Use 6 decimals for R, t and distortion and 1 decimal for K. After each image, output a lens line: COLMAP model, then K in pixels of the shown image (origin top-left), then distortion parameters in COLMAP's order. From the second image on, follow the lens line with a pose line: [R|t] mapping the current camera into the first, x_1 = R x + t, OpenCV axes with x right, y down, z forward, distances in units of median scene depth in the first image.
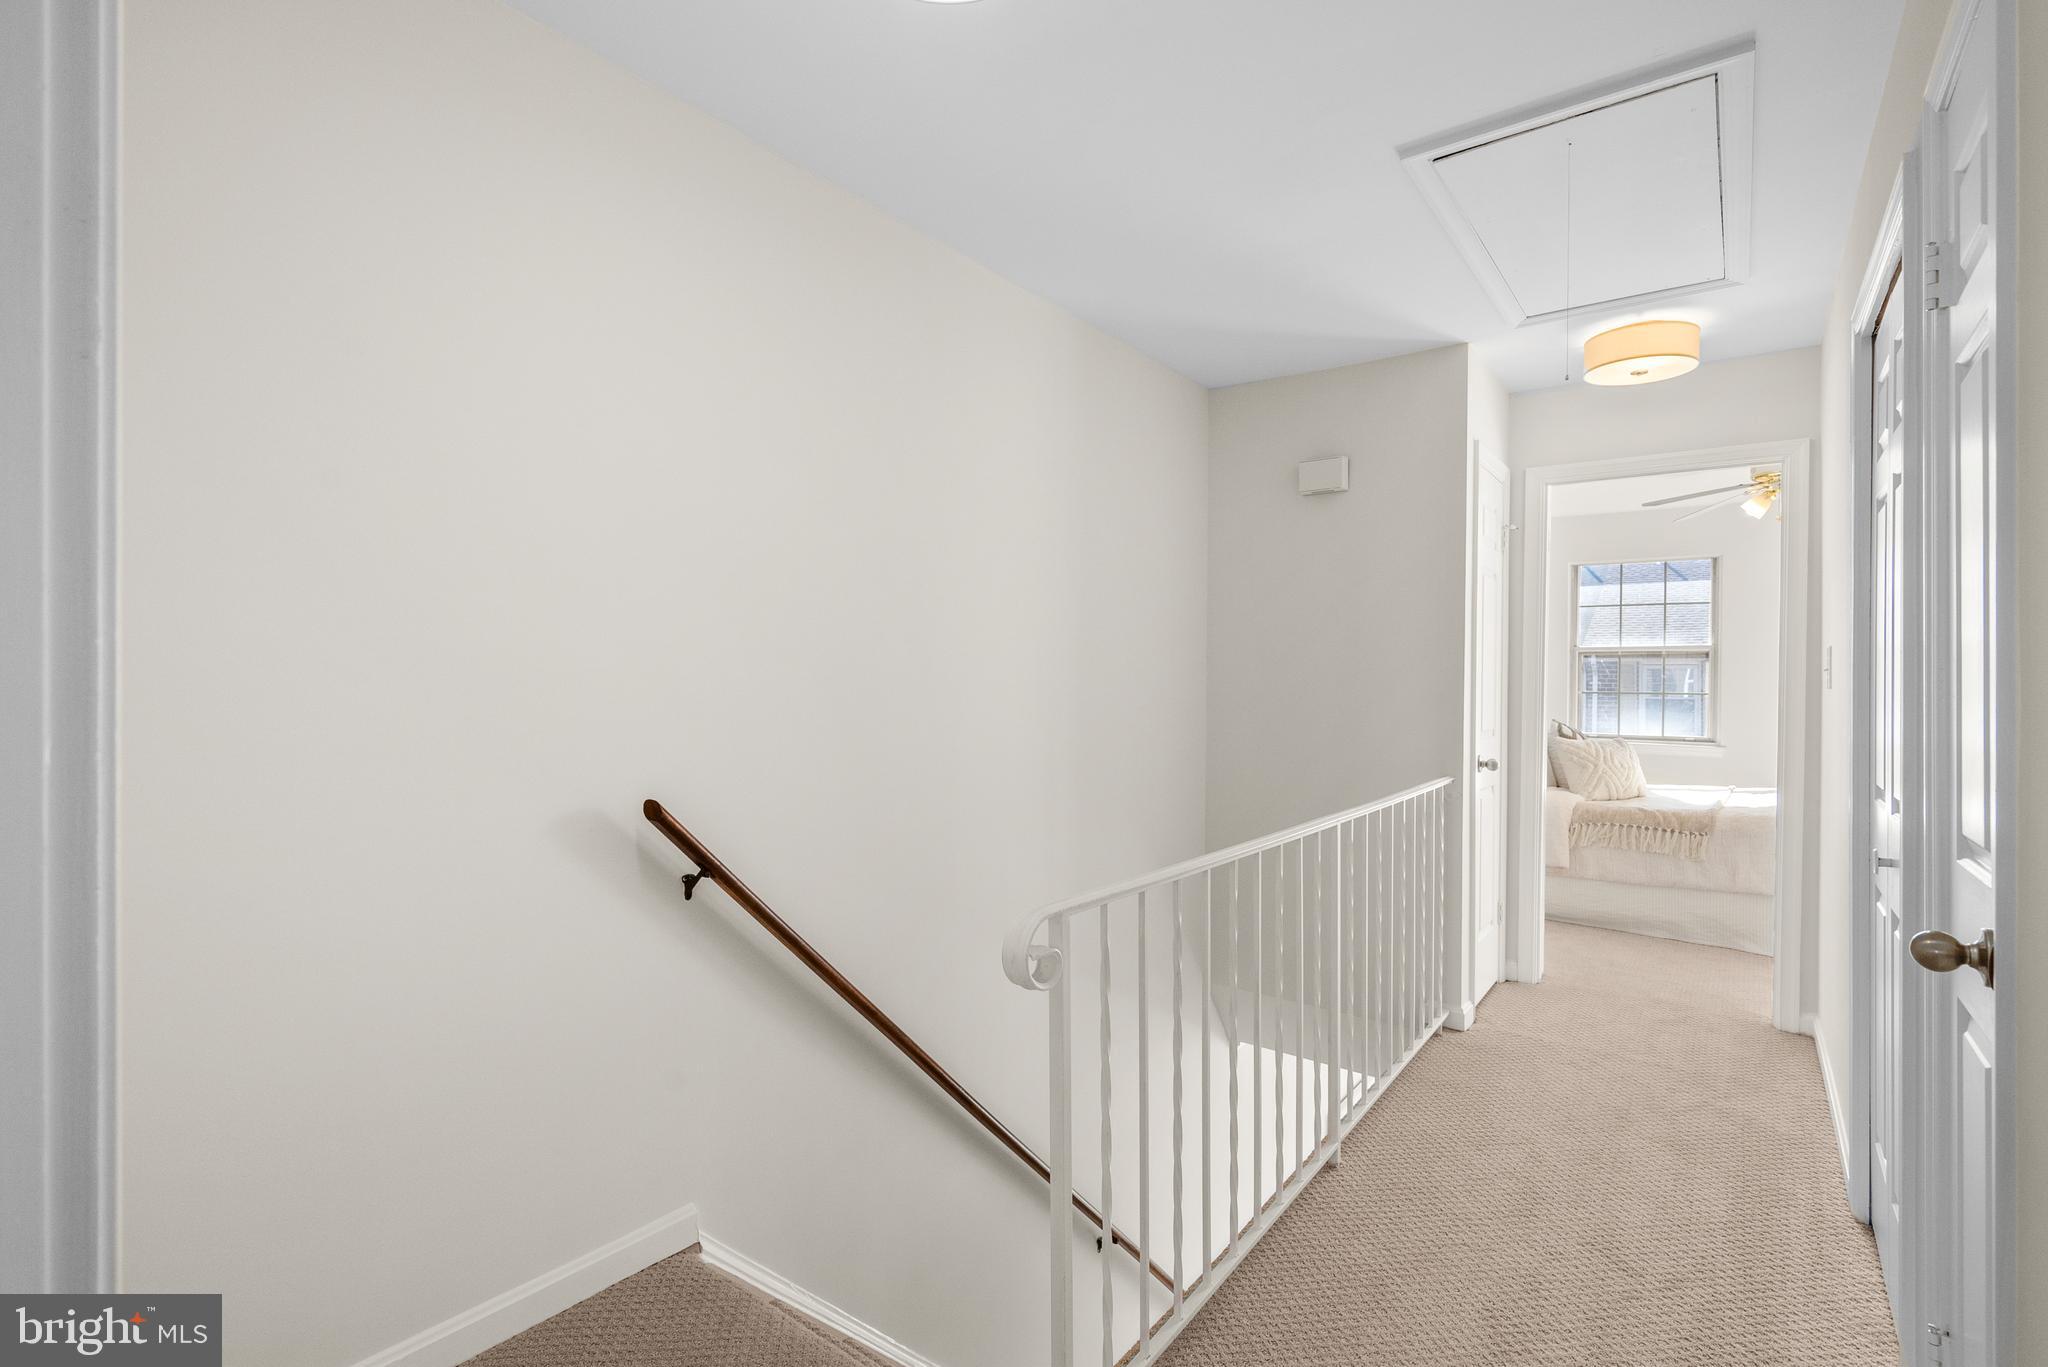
lens RADIAL K [[943.2, 0, 1014.3], [0, 943.2, 720.9], [0, 0, 1]] dist [-0.004807, -0.000079]
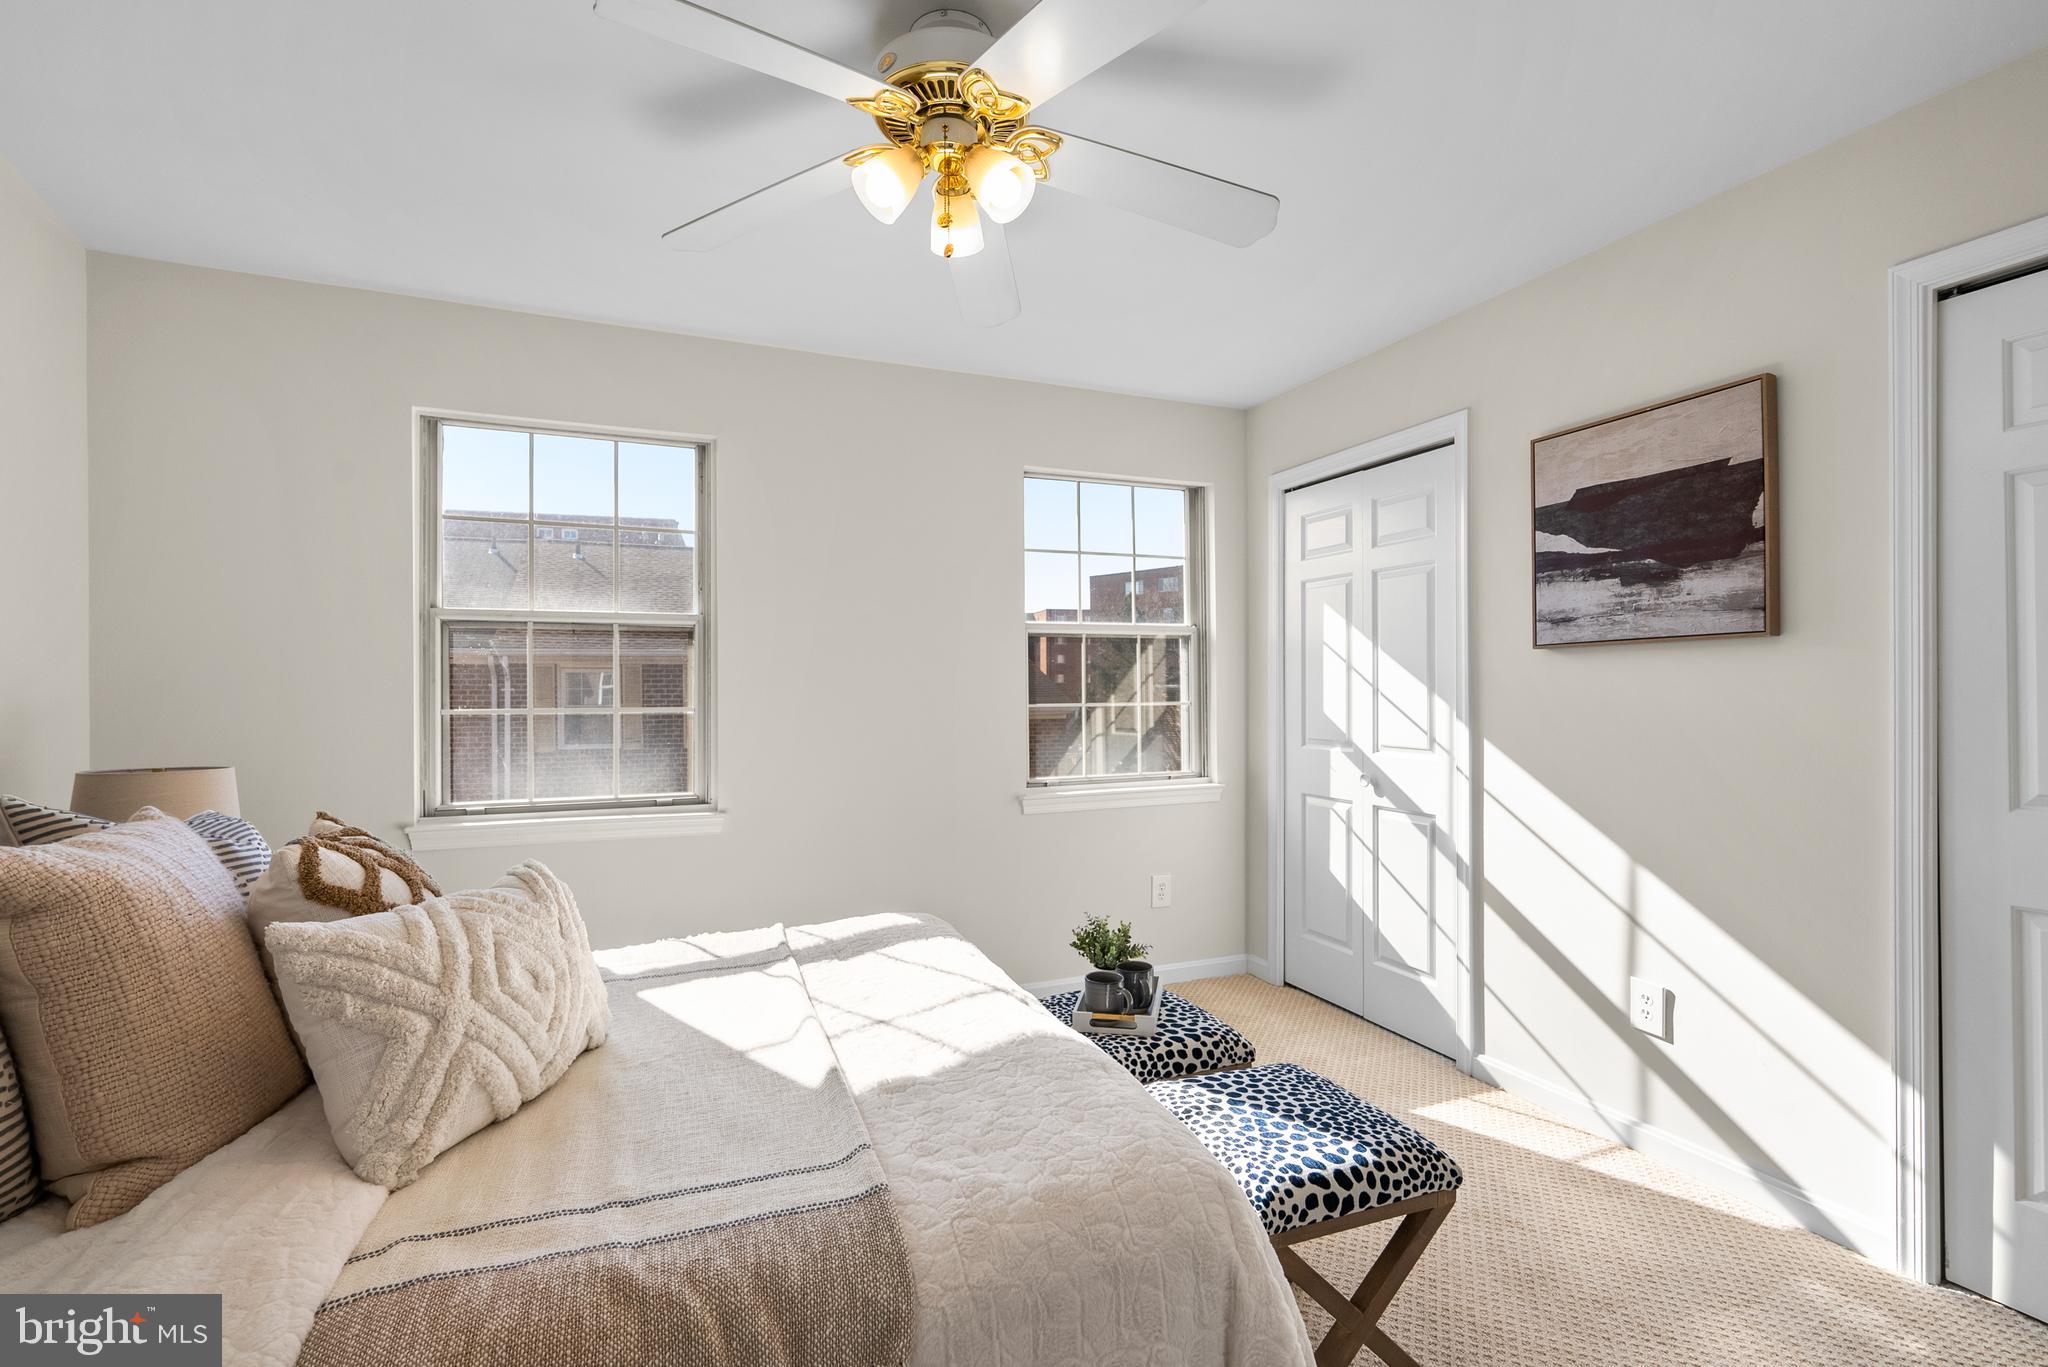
lens RADIAL K [[945.0, 0, 1024.0], [0, 945.0, 652.5], [0, 0, 1]] dist [-0.002853, 0.000054]
pose [[0.497104, 0.027141, 0.867267, 0.384090], [0.041501, 0.997623, -0.055008, -0.023995], [-0.866698, 0.063337, 0.494796, 0.594078]]
